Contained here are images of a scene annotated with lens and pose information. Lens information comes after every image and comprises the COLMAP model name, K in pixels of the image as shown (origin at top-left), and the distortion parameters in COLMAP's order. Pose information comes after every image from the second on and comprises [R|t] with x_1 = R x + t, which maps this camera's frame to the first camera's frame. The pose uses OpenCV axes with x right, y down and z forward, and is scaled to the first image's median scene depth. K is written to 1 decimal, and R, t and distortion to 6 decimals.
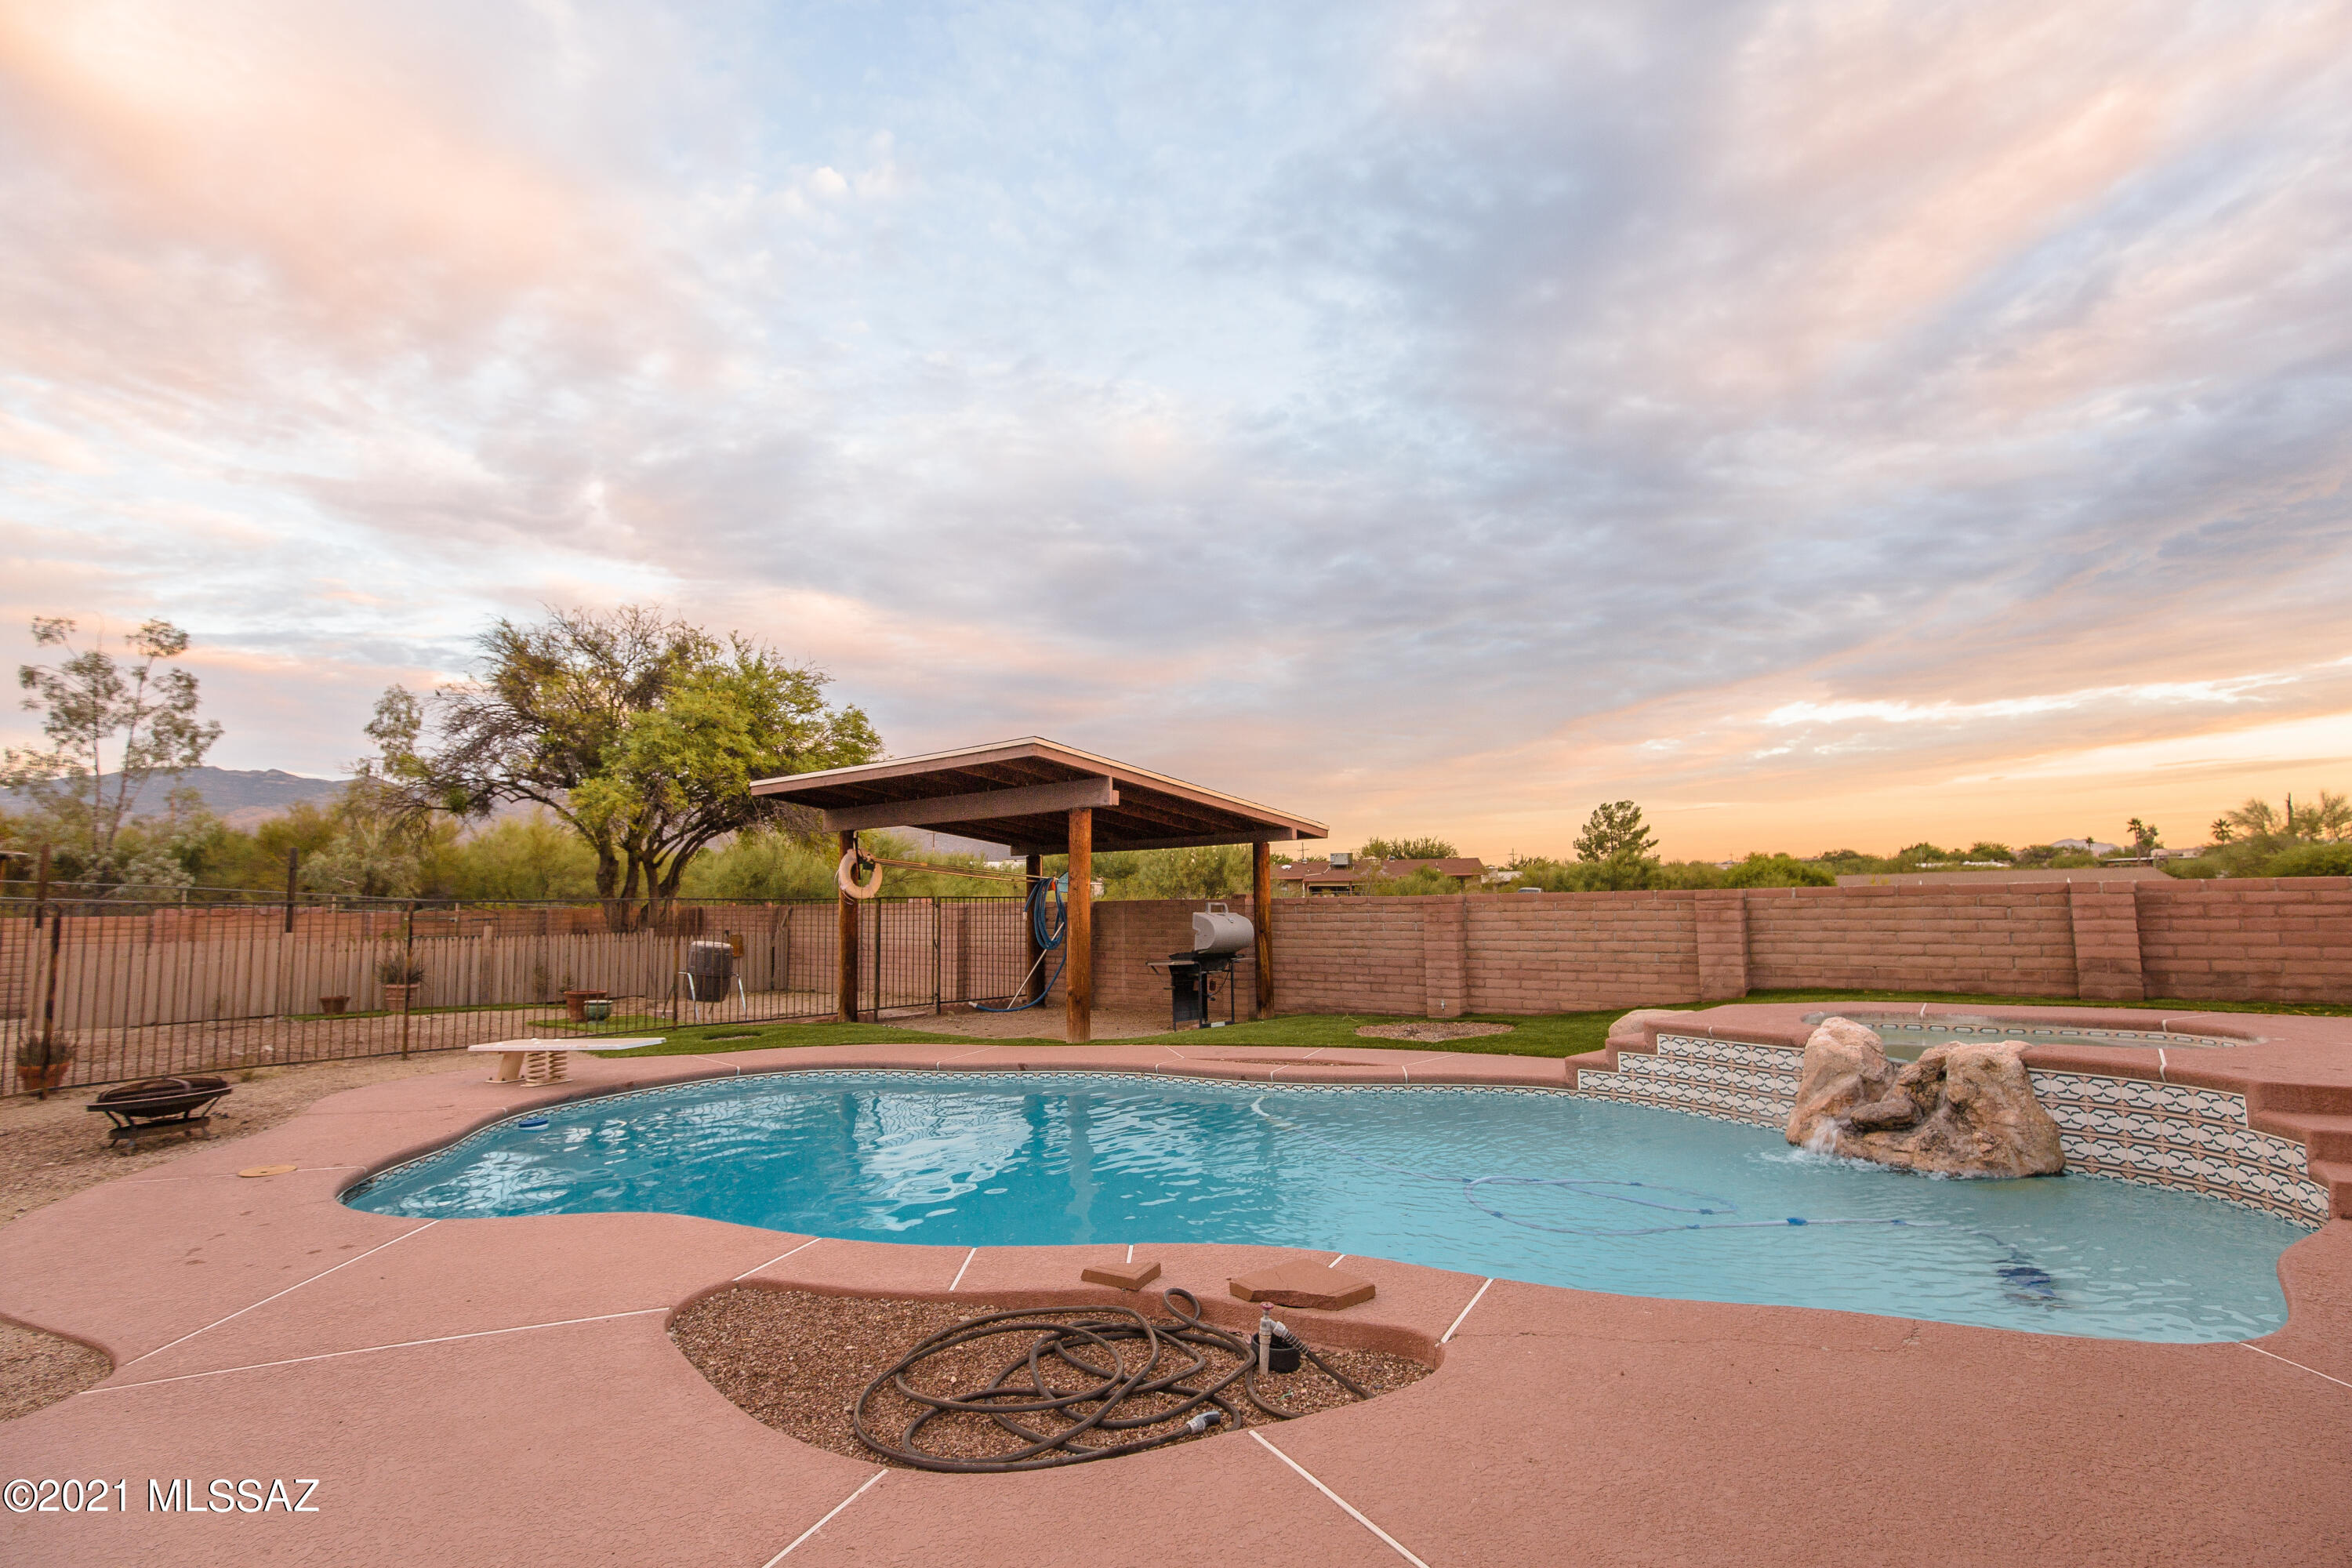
lens RADIAL K [[1105.3, 0, 1171.9], [0, 1105.3, 784.9], [0, 0, 1]] dist [-0.037855, 0.007961]
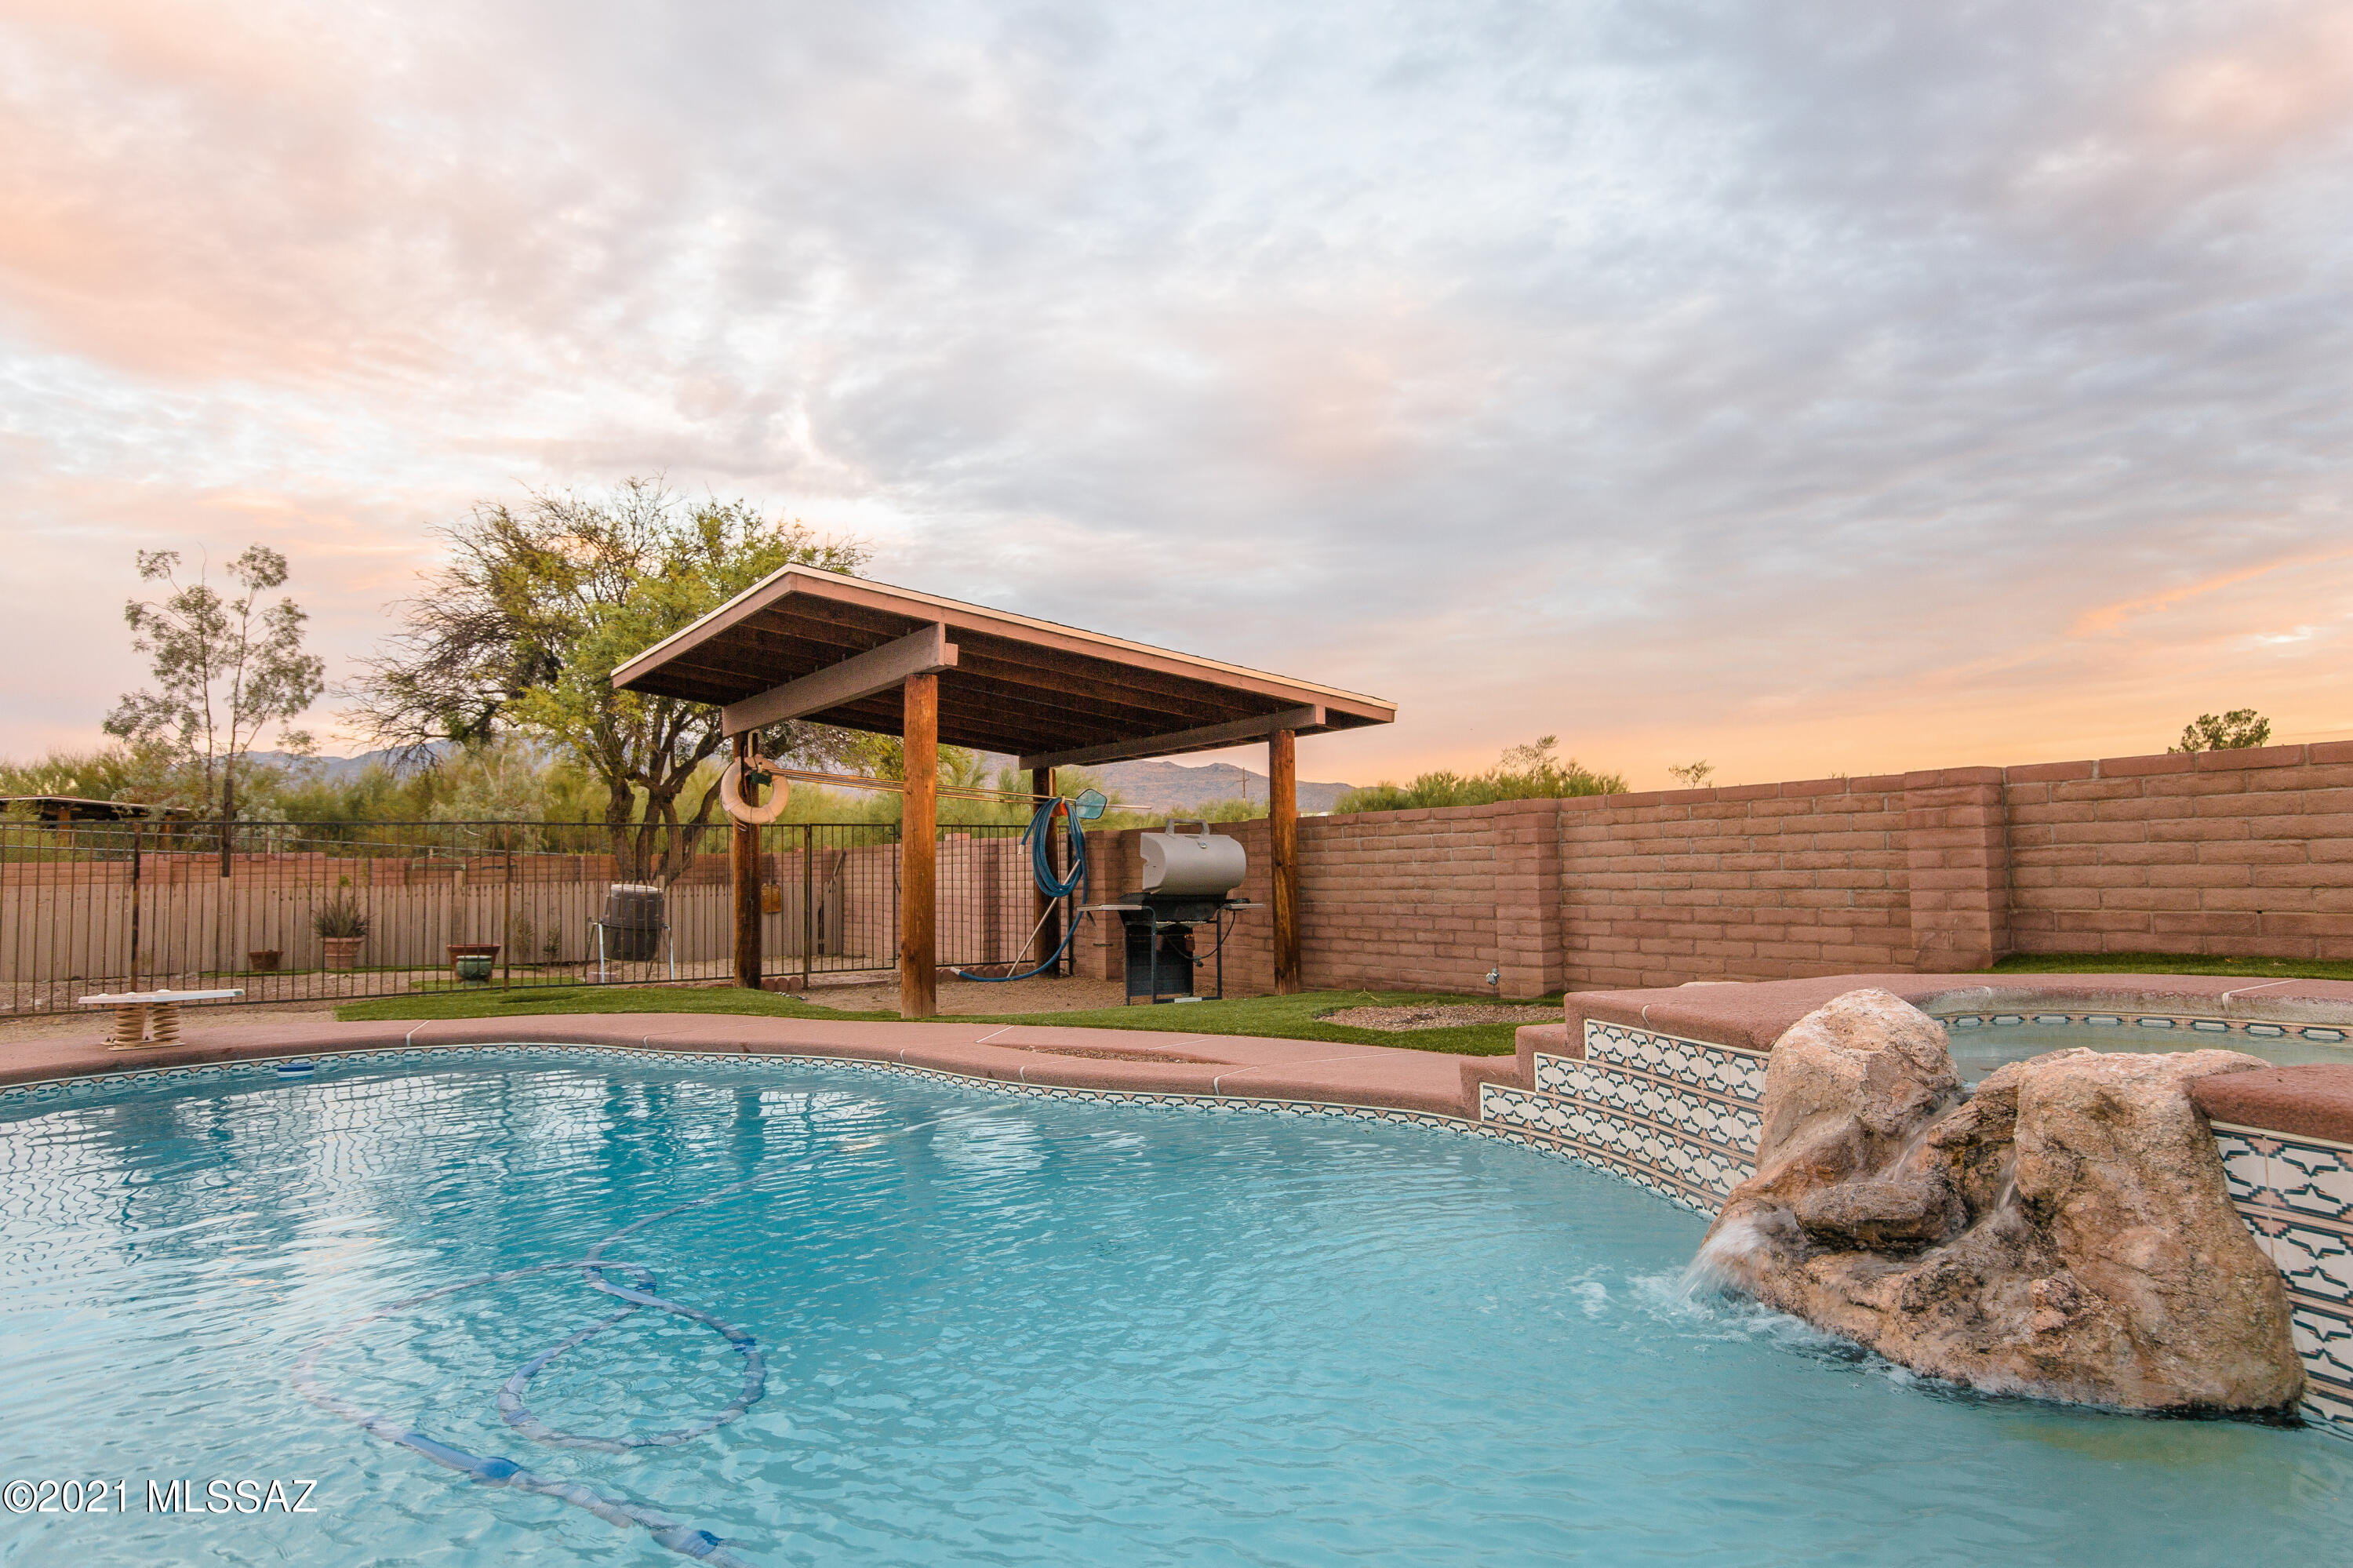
lens RADIAL K [[1376.8, 0, 1176.5], [0, 1376.8, 784.0], [0, 0, 1]] dist [-0.020556, 0.012319]
pose [[0.958999, -0.019694, -0.282723, 0.281039], [0.032174, 0.998699, 0.039569, 0.055372], [0.281576, -0.047044, 0.958385, 0.216888]]
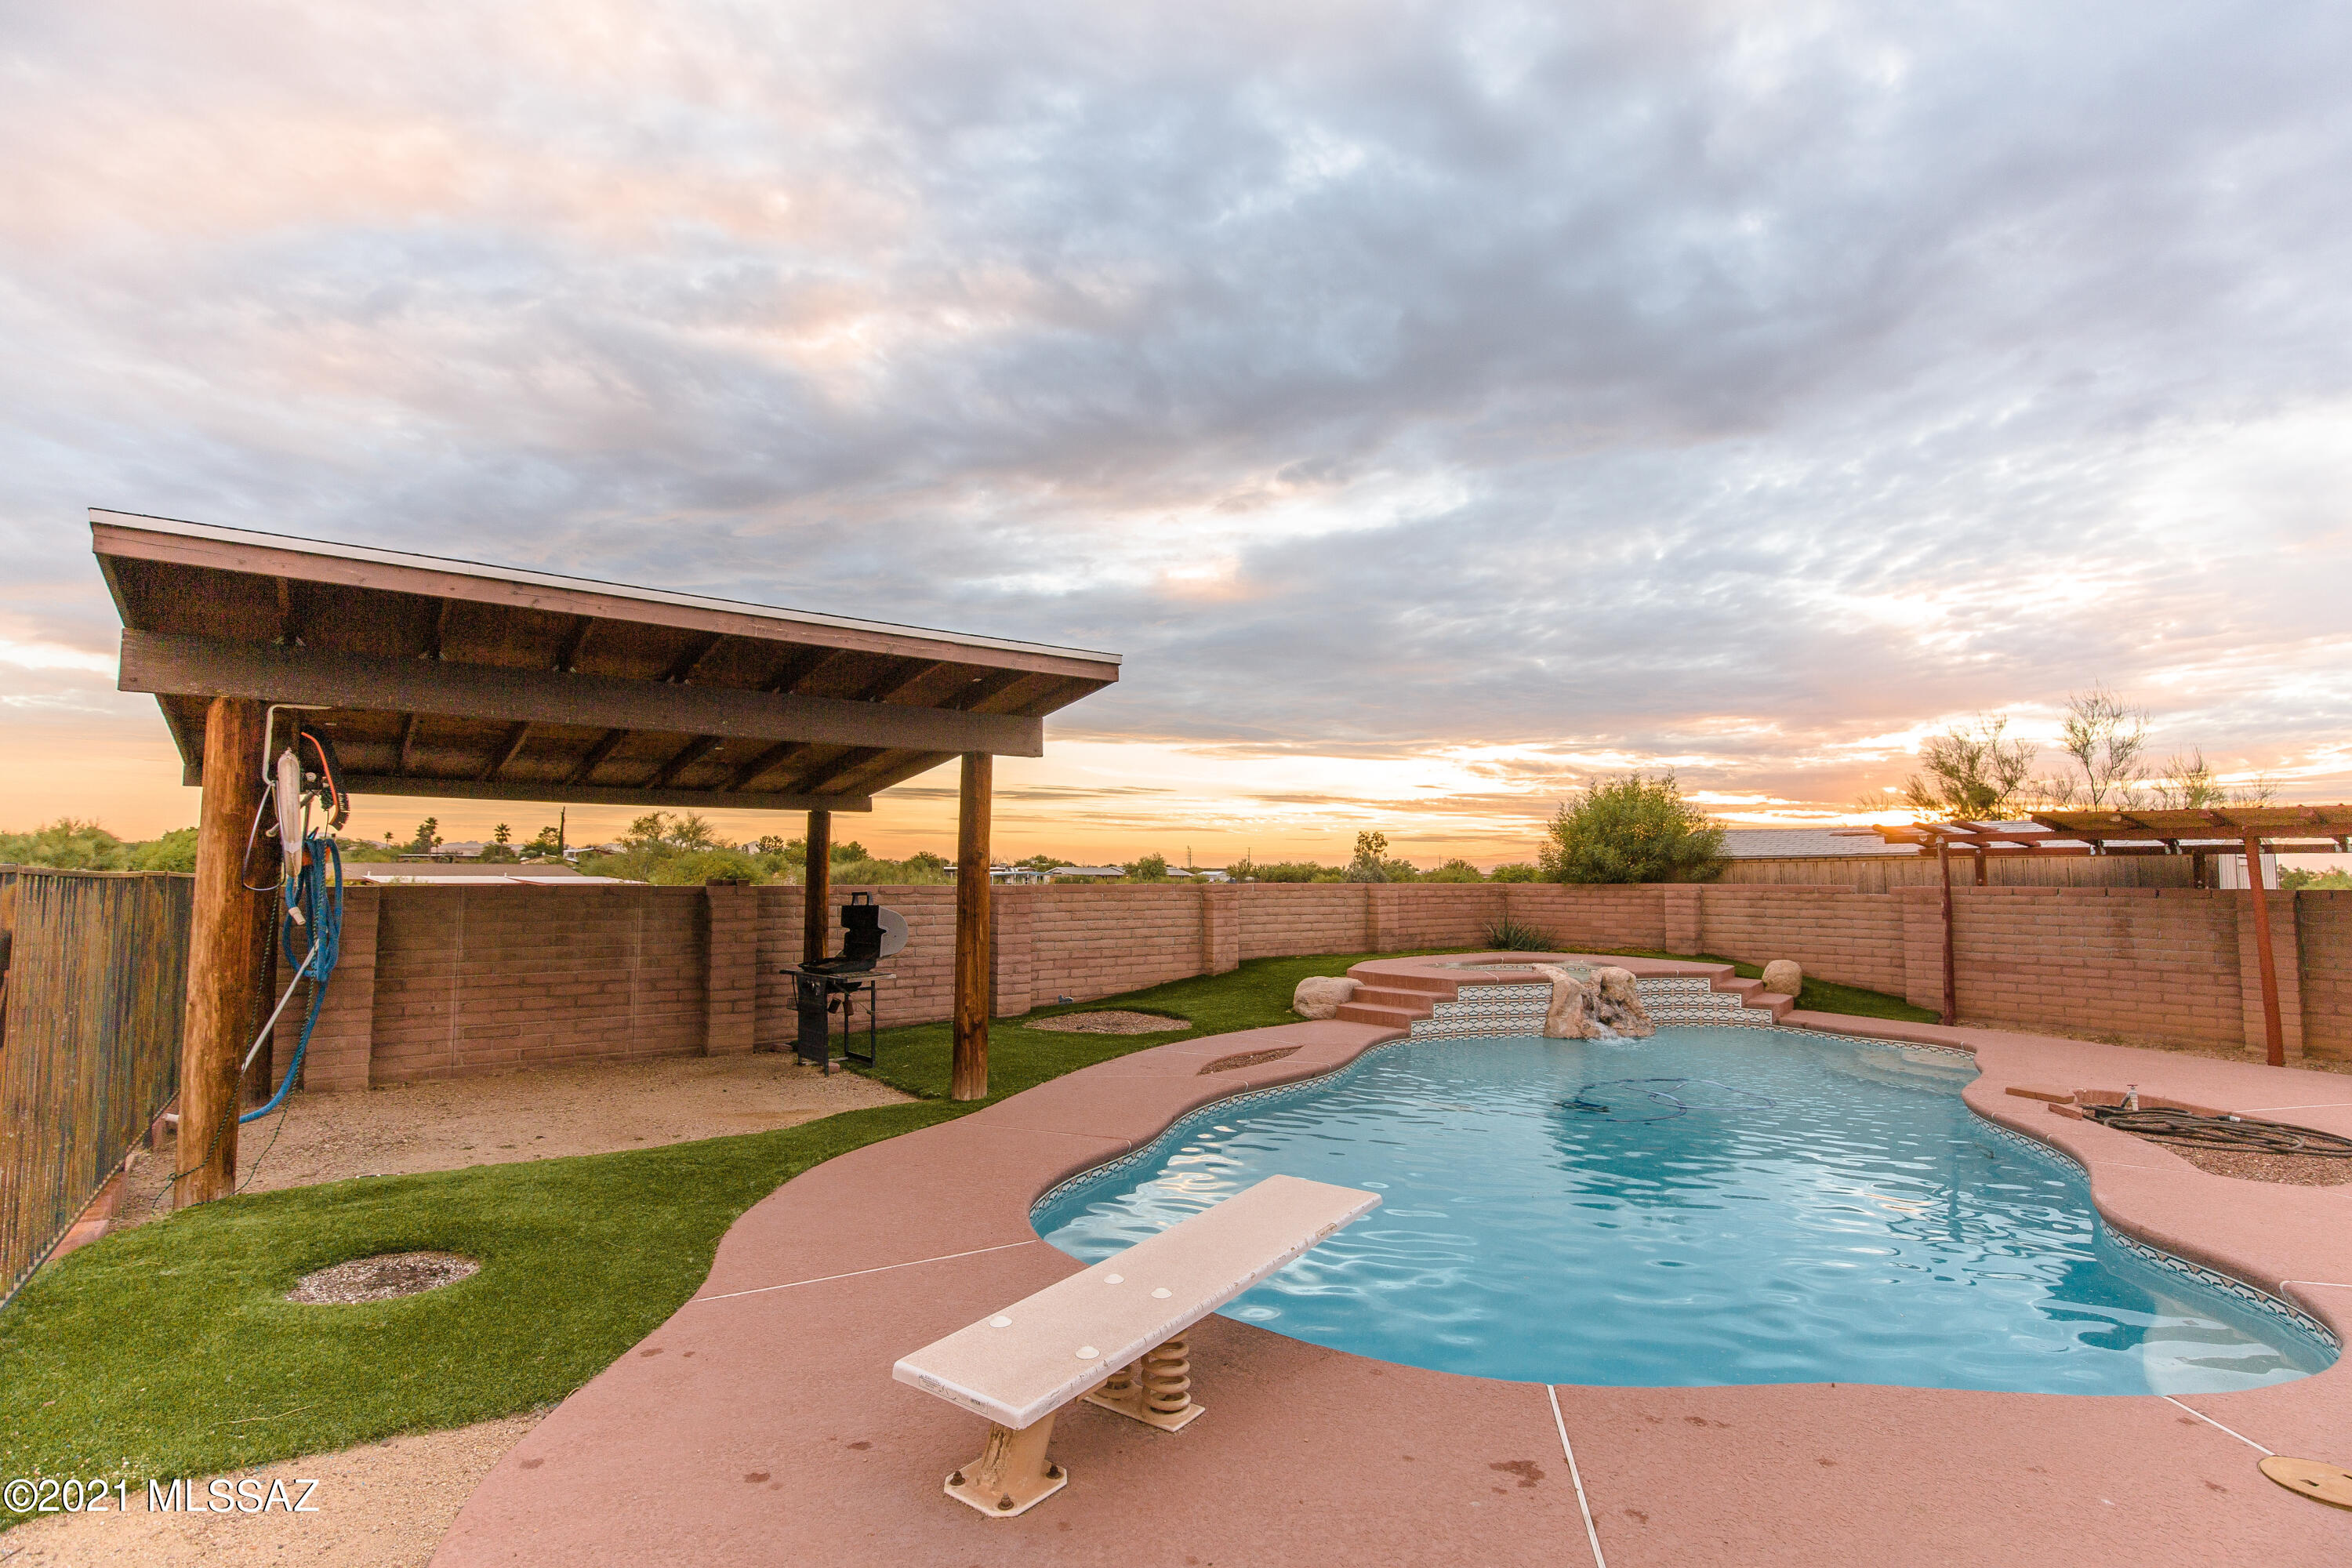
lens RADIAL K [[1137.9, 0, 1177.2], [0, 1137.9, 786.4], [0, 0, 1]] dist [-0.025466, -0.000448]
pose [[0.206228, 0.094492, 0.973931, -0.687288], [-0.106364, 0.991593, -0.073683, 0.074136], [-0.972706, -0.088396, 0.214545, 0.672590]]
